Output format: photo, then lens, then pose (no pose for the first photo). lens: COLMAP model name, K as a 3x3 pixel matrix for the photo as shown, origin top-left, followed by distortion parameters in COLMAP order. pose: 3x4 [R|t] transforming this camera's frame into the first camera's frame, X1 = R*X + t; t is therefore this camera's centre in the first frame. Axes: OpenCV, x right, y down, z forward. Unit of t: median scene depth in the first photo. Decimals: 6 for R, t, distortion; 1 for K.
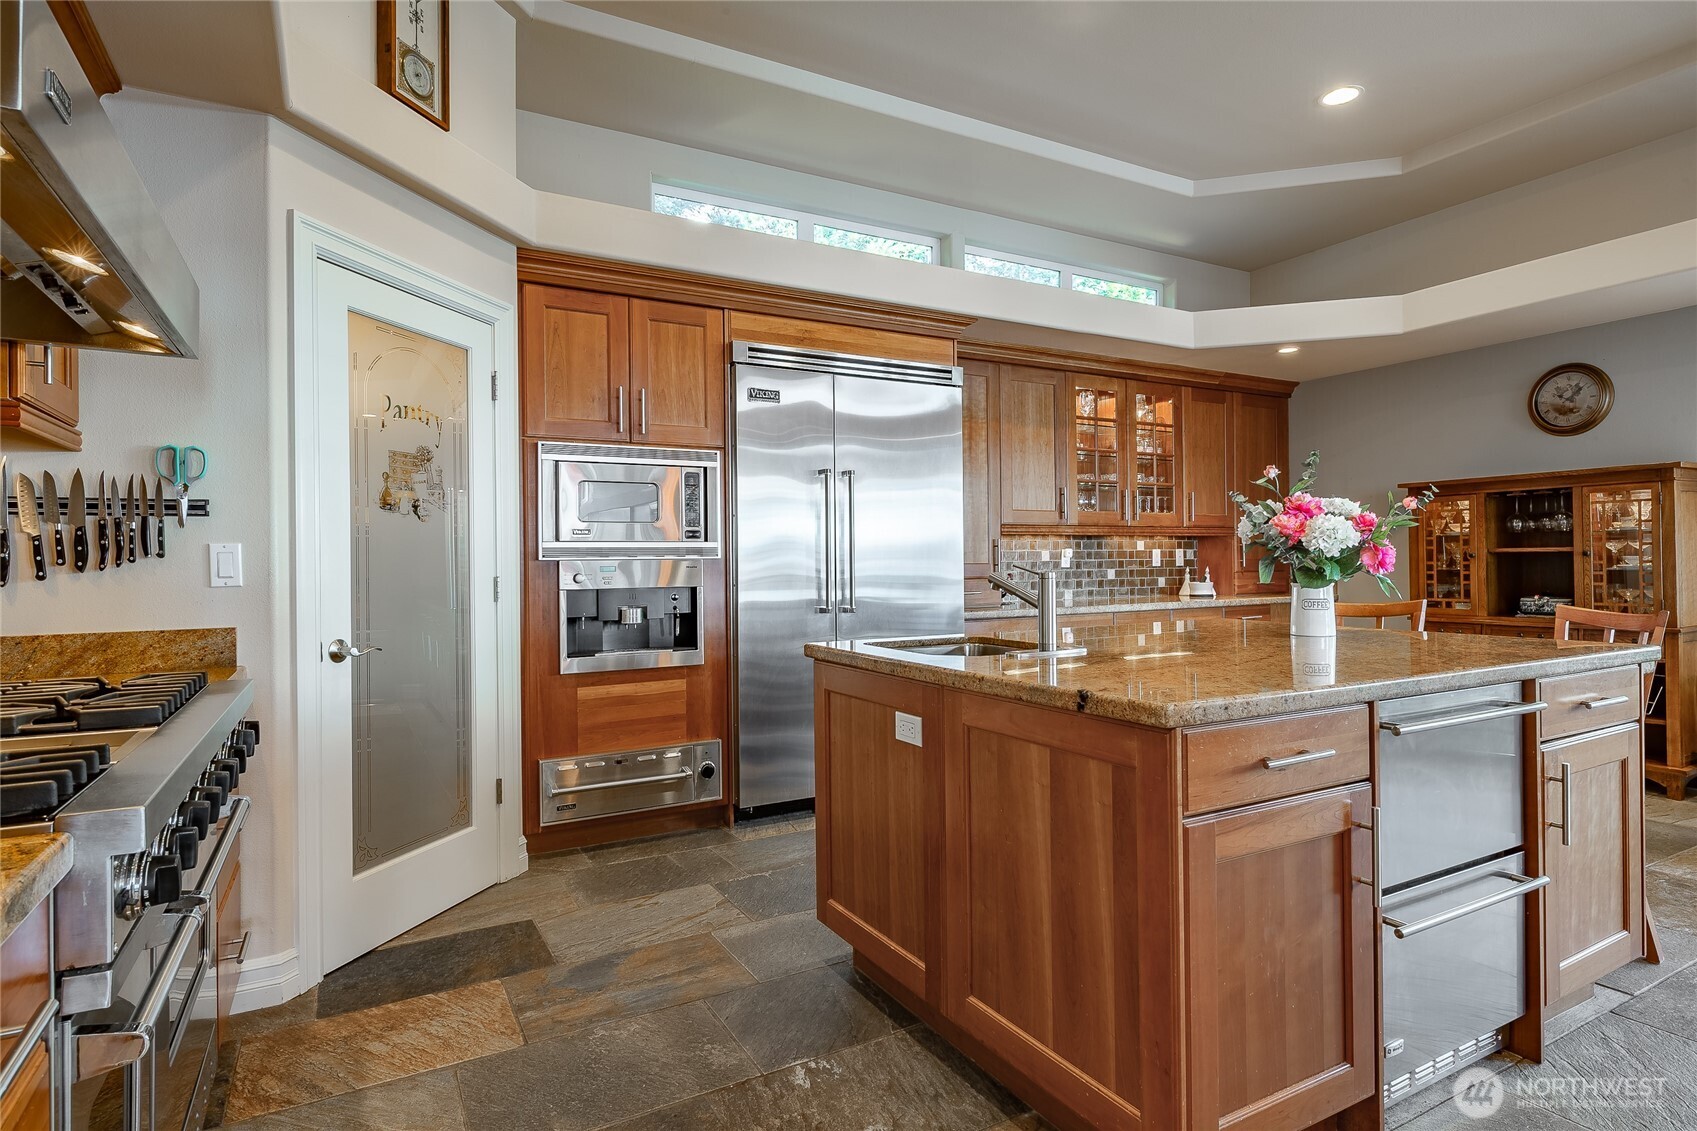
lens RADIAL K [[874.9, 0, 844.8], [0, 874.9, 558.1], [0, 0, 1]] dist [0.008871, -0.004654]
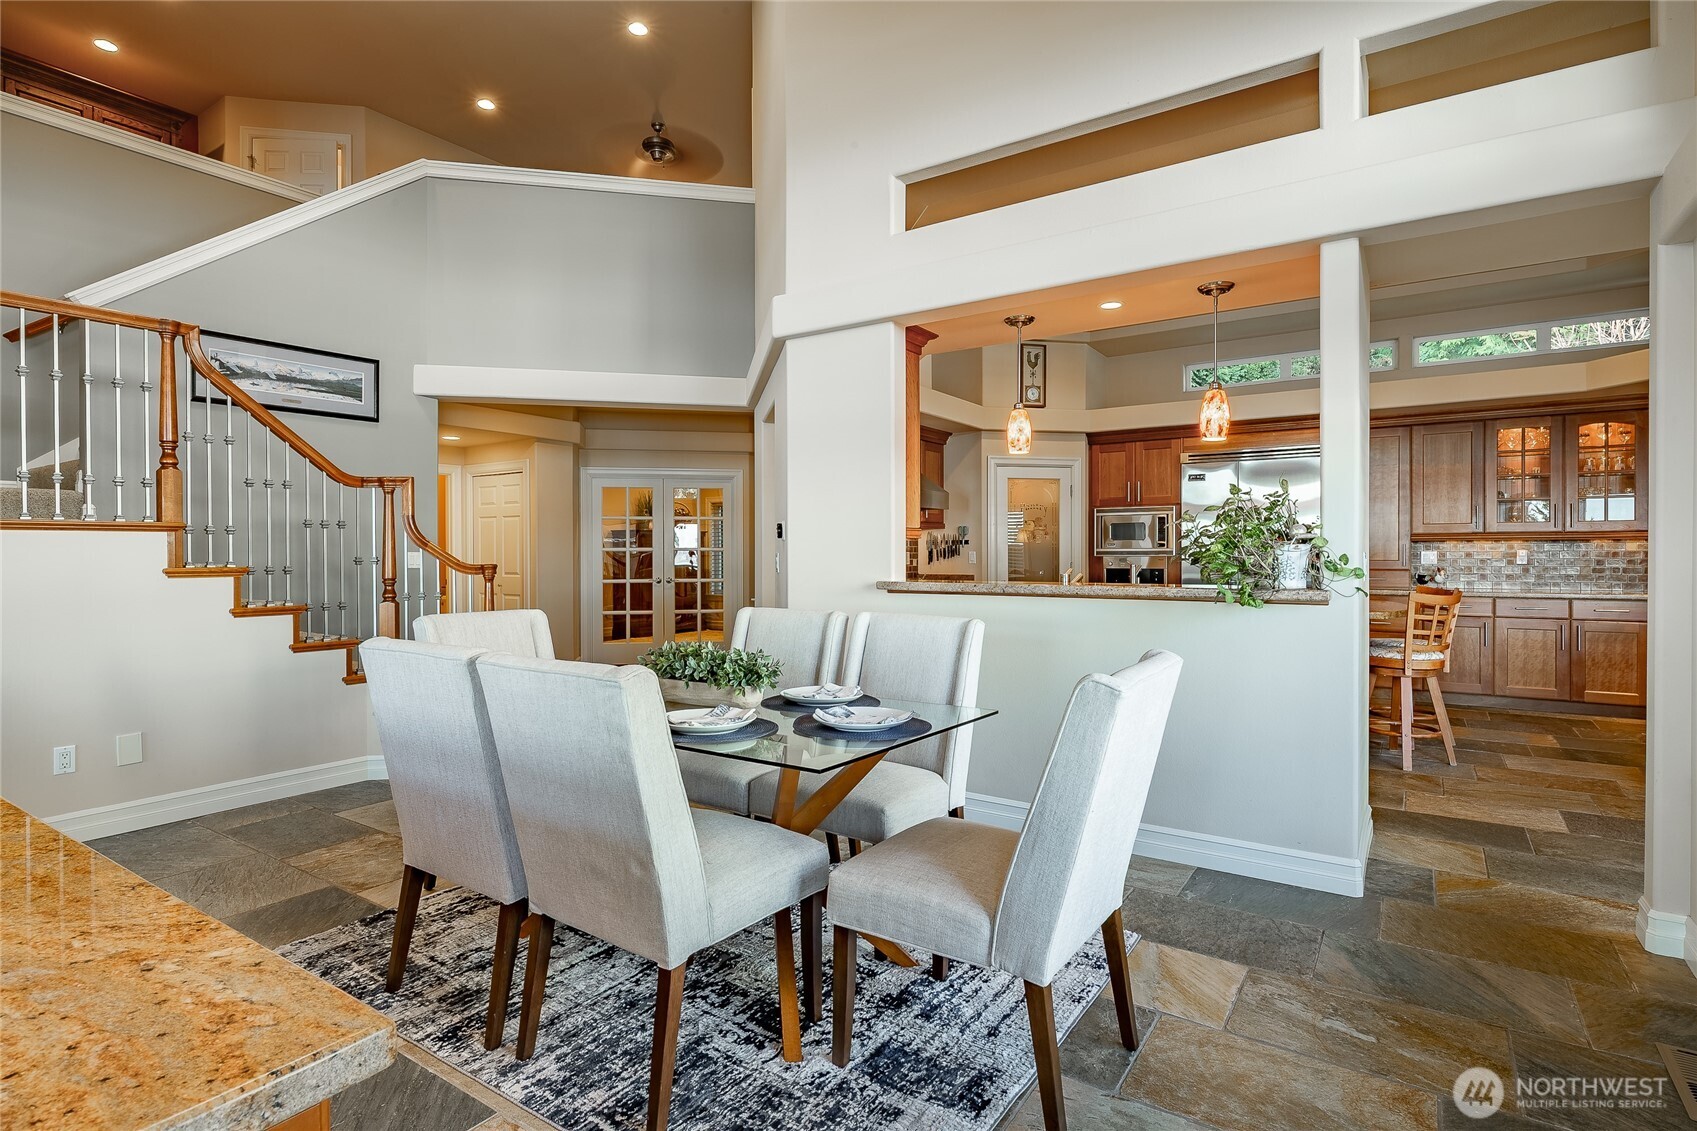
lens RADIAL K [[872.0, 0, 849.4], [0, 872.0, 557.6], [0, 0, 1]] dist [0.002246, 0.000027]
pose [[0.452379, 0.011233, -0.891755, 1.433341], [0.000174, 0.999920, 0.012683, -0.022826], [0.891826, -0.005893, 0.452341, -0.697608]]
